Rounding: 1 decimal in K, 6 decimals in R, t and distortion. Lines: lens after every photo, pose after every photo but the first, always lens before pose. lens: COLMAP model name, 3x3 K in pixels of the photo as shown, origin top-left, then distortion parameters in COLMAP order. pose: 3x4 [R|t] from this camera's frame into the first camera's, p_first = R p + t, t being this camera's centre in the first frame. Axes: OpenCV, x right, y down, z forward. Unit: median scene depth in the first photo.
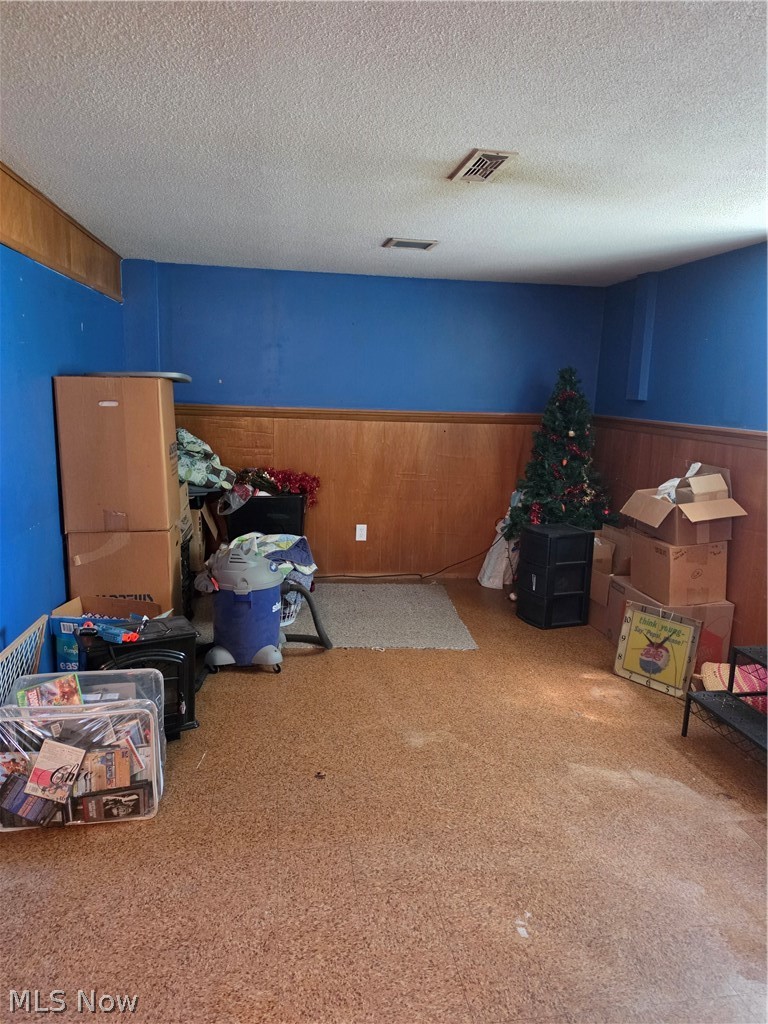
lens RADIAL K [[721.4, 0, 381.1], [0, 721.4, 492.2], [0, 0, 1]] dist [0.095943, -0.146027]
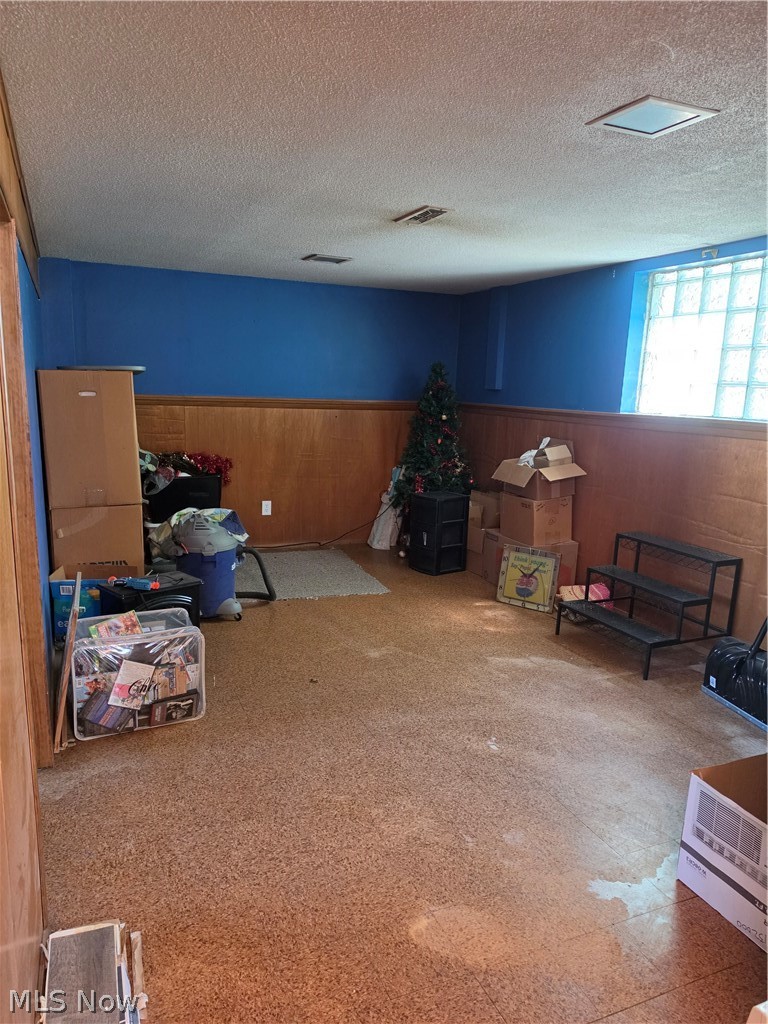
lens RADIAL K [[721.4, 0, 381.1], [0, 721.4, 492.2], [0, 0, 1]] dist [0.095943, -0.146027]
pose [[0.967277, -0.039233, 0.250671, -0.199013], [0.035407, 0.999178, 0.019755, 0.023123], [-0.251240, -0.010233, 0.967871, -0.195974]]
